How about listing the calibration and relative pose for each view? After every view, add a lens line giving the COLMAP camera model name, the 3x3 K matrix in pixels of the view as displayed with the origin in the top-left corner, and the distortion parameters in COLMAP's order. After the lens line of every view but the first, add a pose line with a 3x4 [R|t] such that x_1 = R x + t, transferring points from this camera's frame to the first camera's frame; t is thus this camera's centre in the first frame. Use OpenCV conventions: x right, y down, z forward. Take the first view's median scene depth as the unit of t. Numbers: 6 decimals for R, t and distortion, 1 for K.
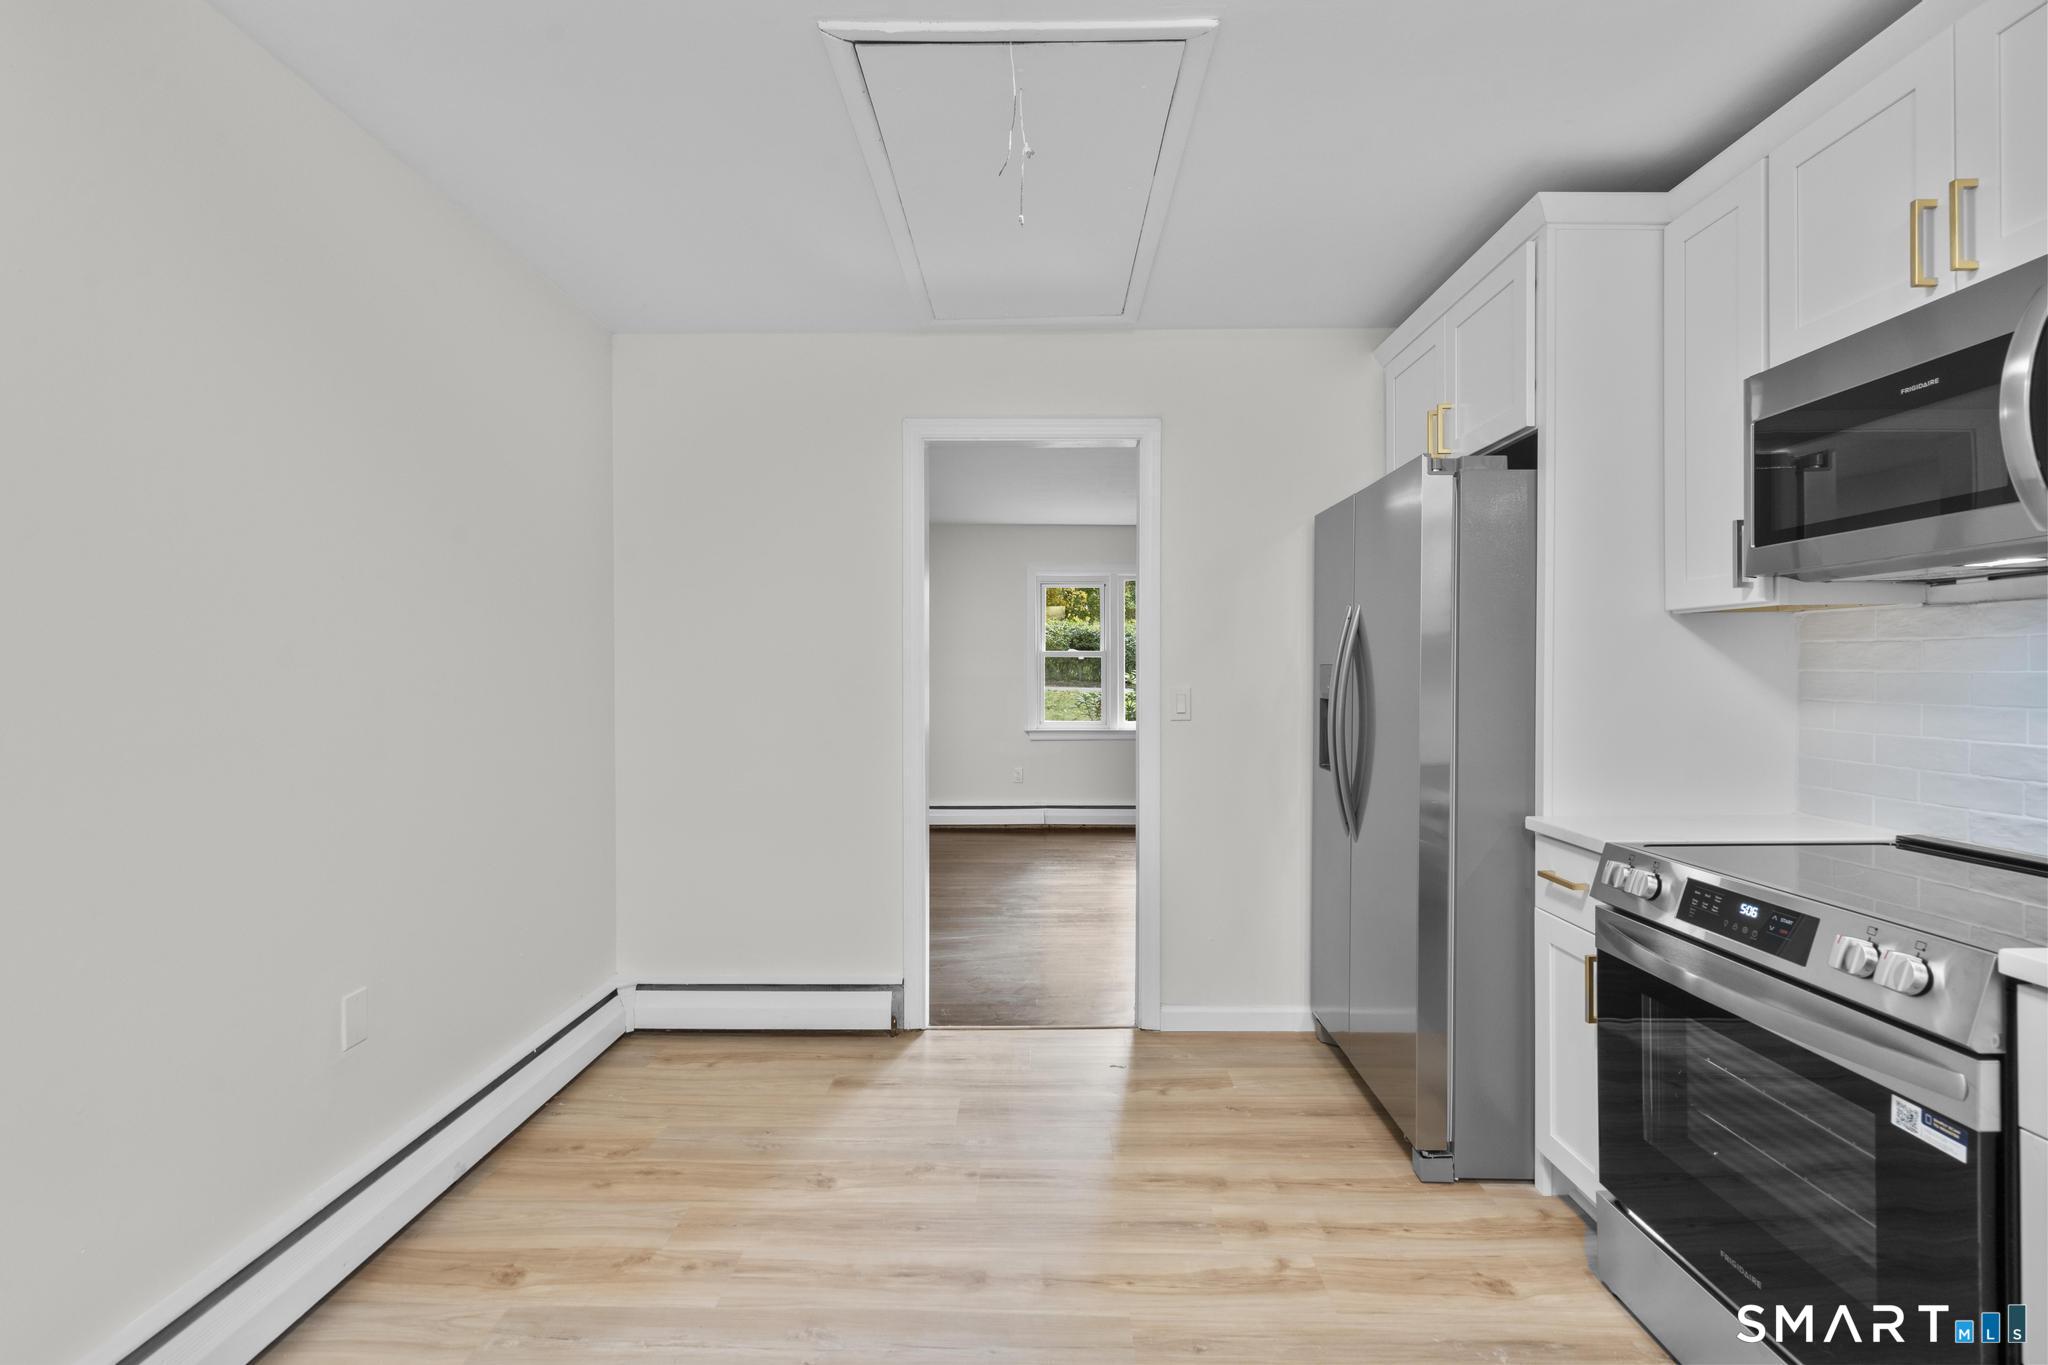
lens RADIAL K [[925.1, 0, 1031.7], [0, 925.1, 672.4], [0, 0, 1]] dist [-0.011693, 0.001553]
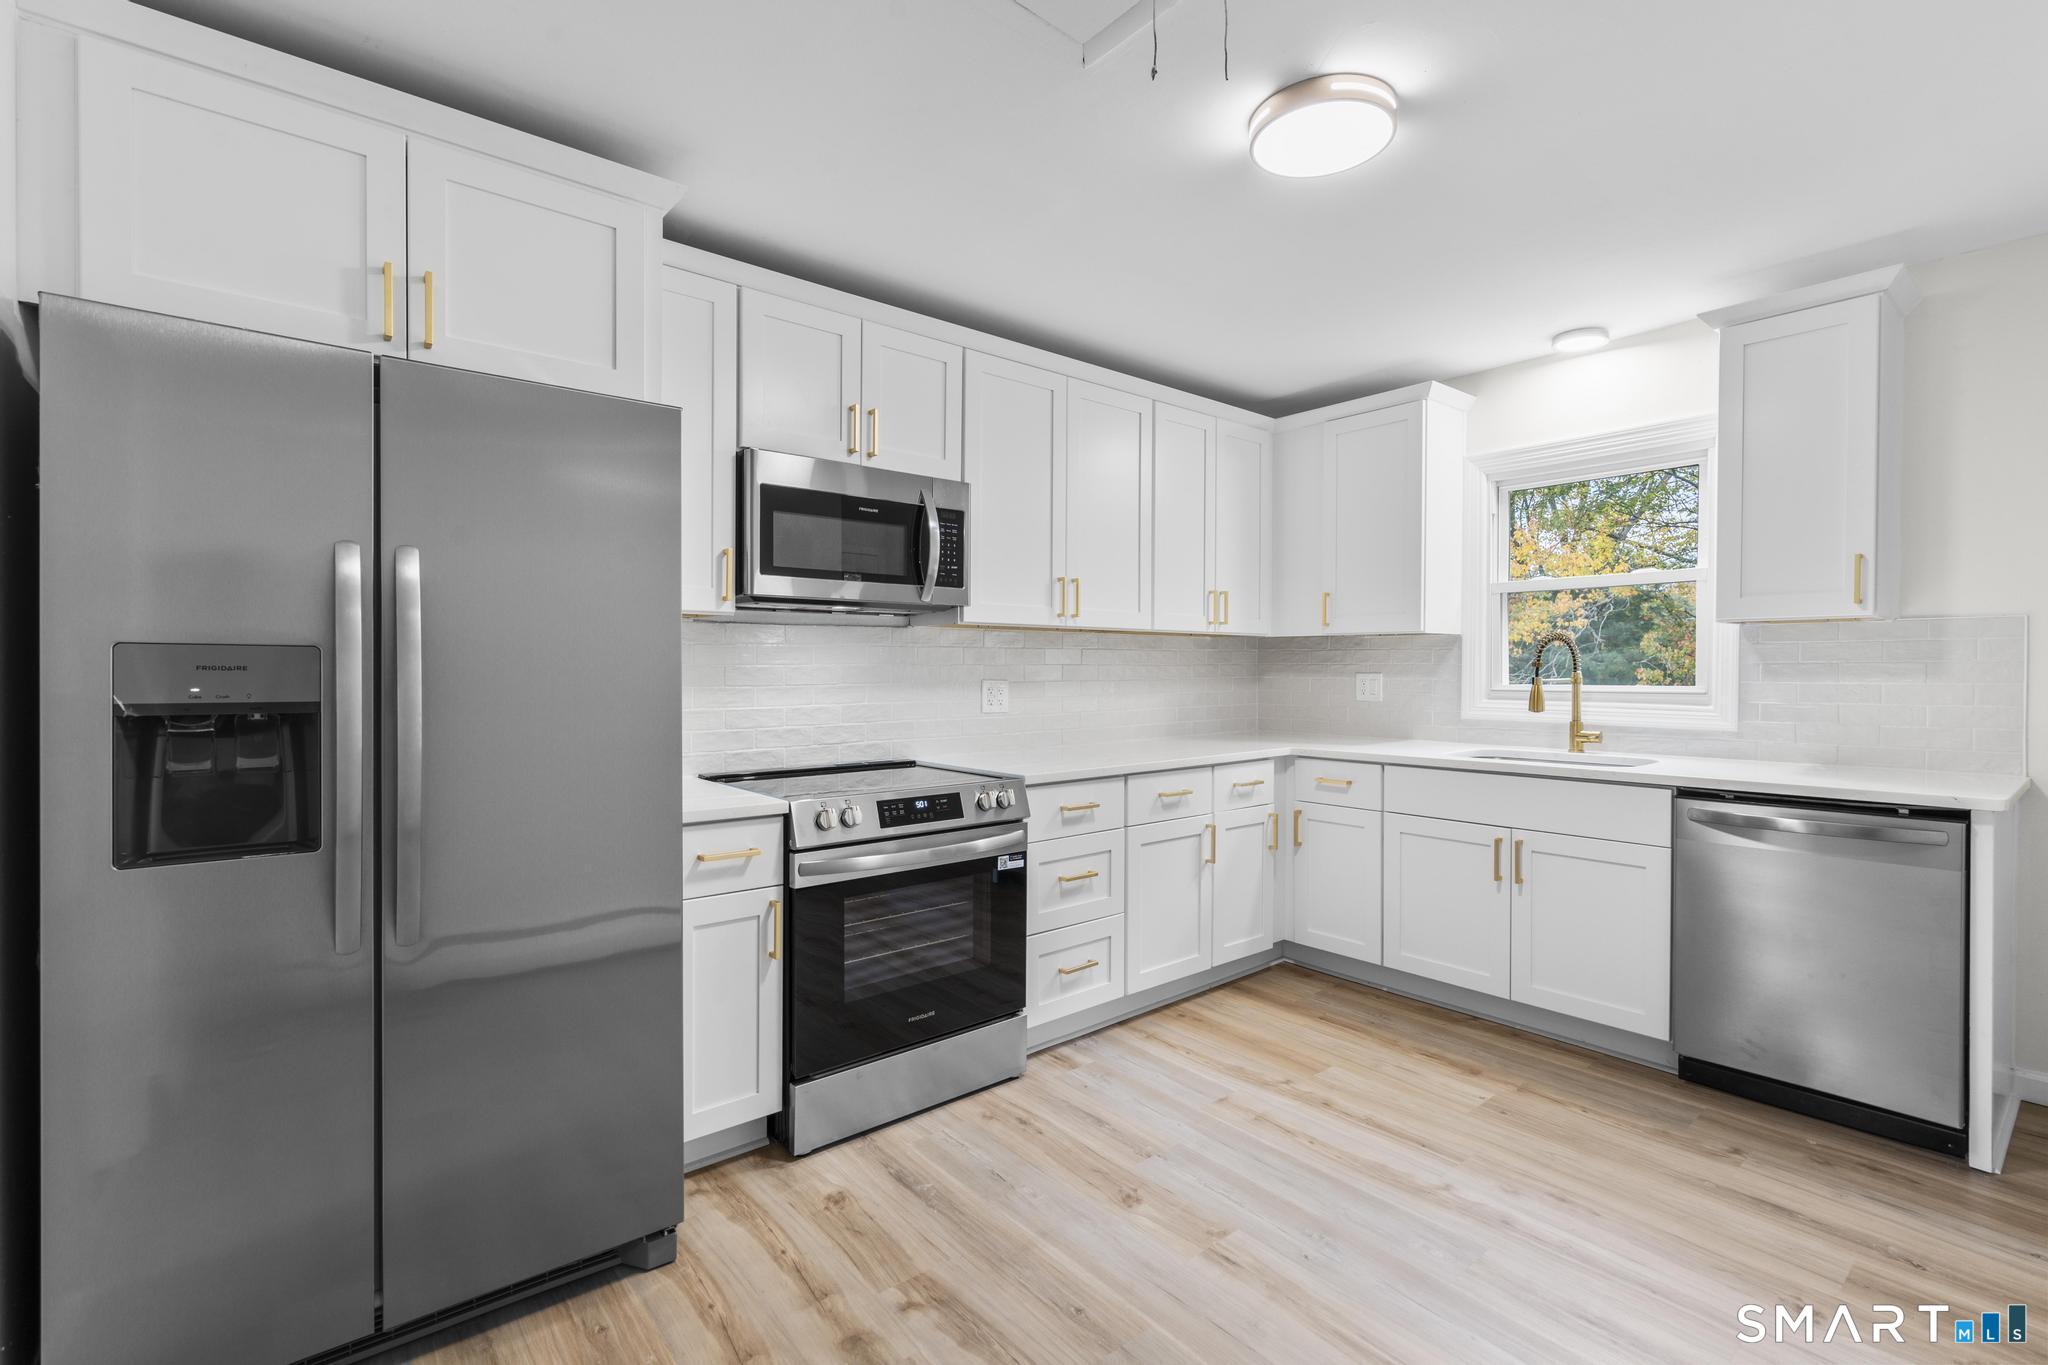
lens RADIAL K [[925.1, 0, 1033.3], [0, 925.1, 676.7], [0, 0, 1]] dist [-0.011693, 0.001553]
pose [[-0.650146, -0.005022, 0.759793, -0.516527], [0.001492, 0.999968, 0.007886, 0.007509], [-0.759808, 0.006260, -0.650117, 1.537810]]
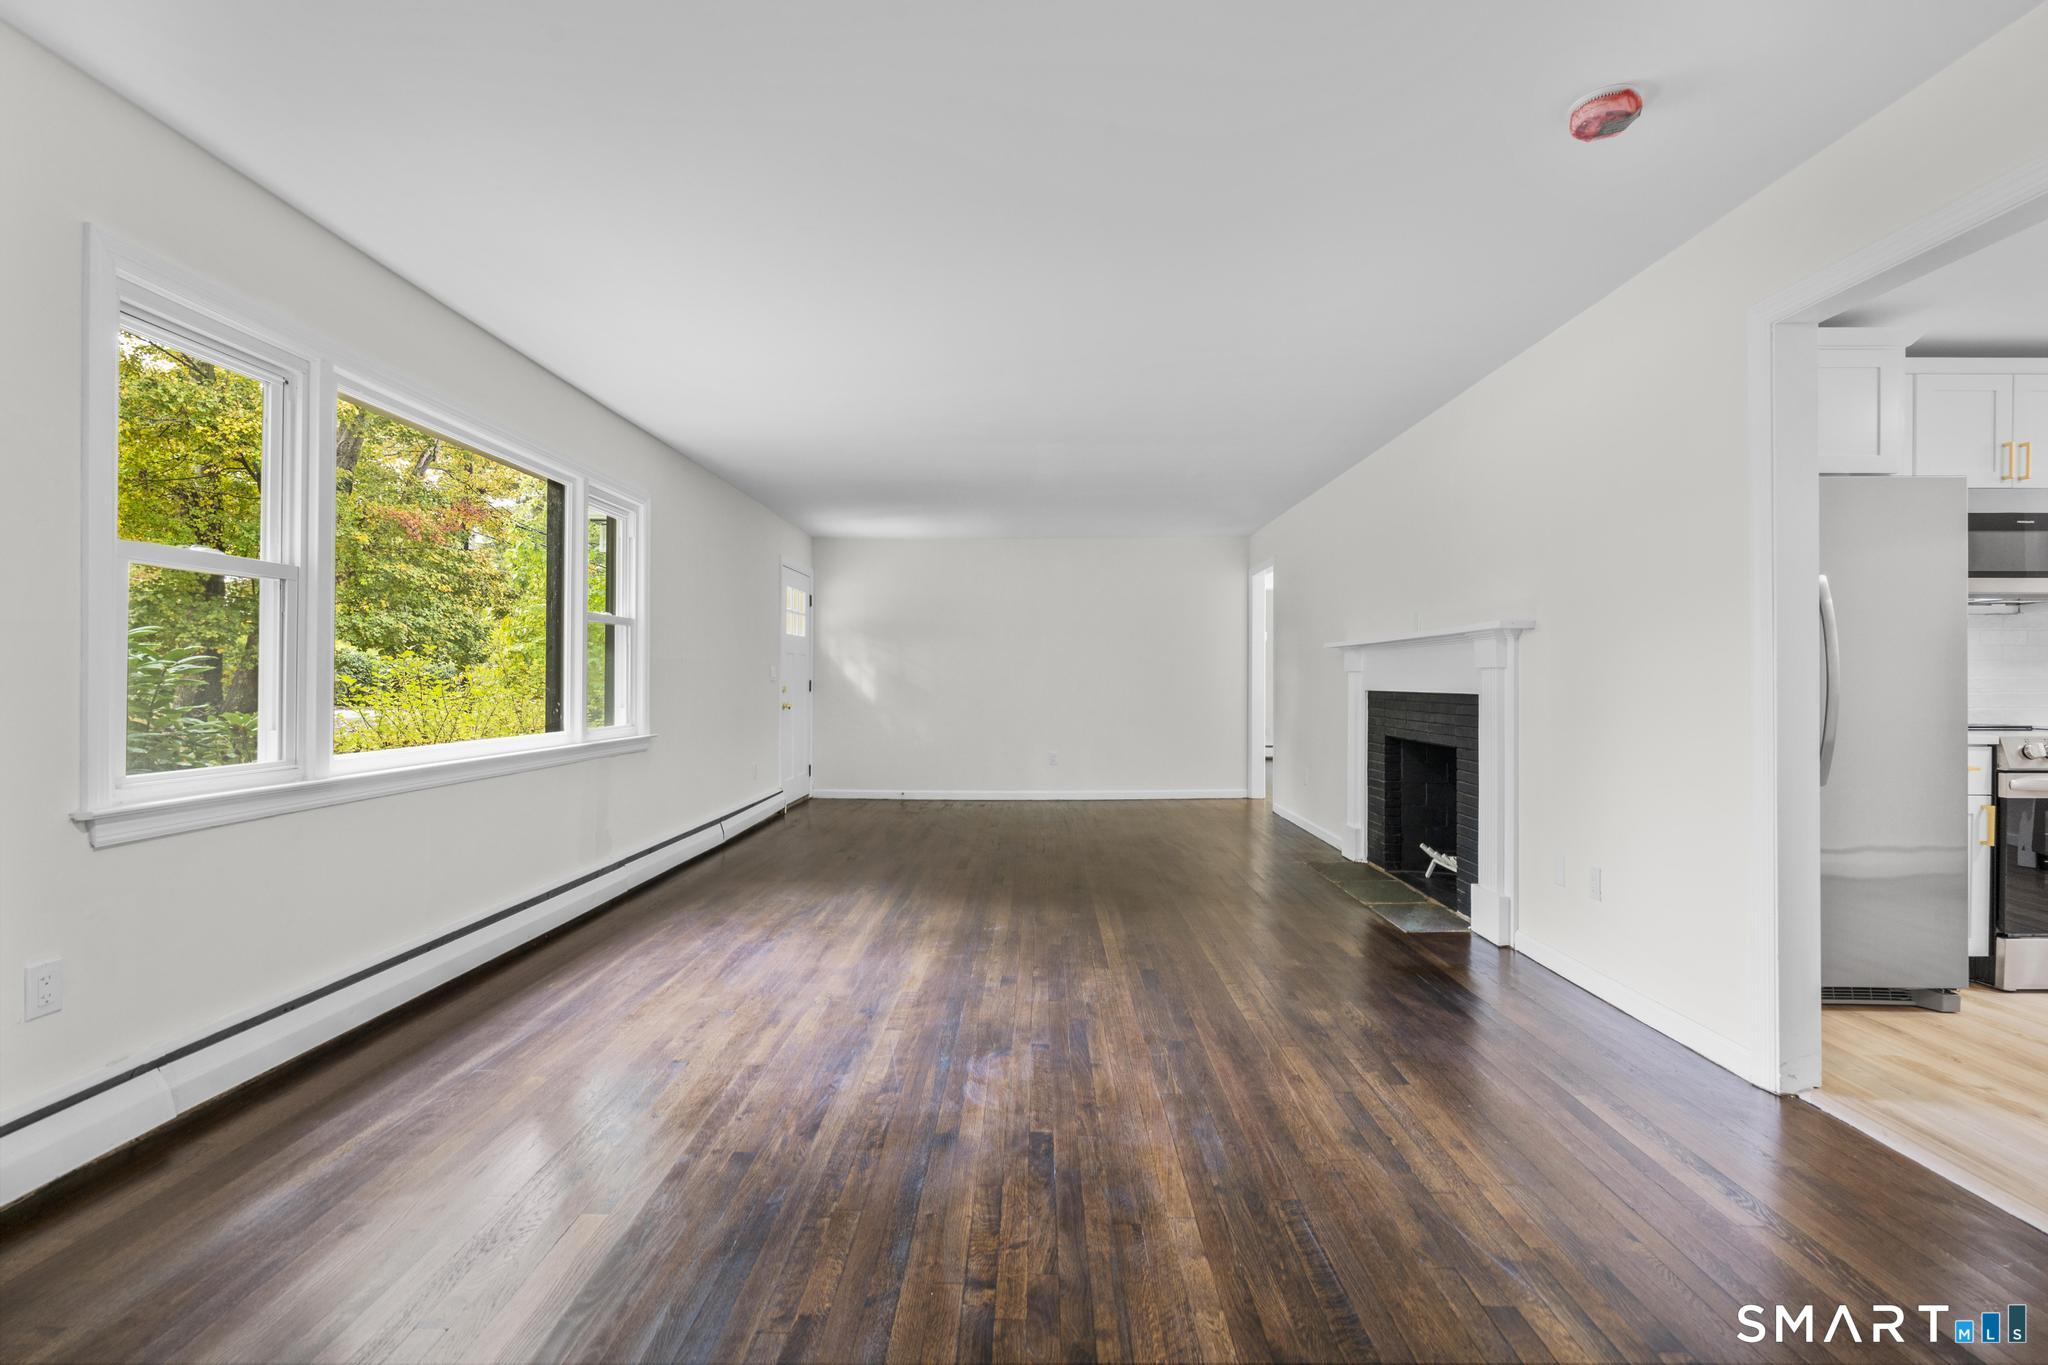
lens RADIAL K [[925.1, 0, 1022.2], [0, 925.1, 685.4], [0, 0, 1]] dist [-0.011693, 0.001553]
pose [[0.003696, 0.011643, 0.999925, -1.097831], [0.002748, 0.999928, -0.011653, 0.104423], [-0.999989, 0.002791, 0.003664, 2.813490]]
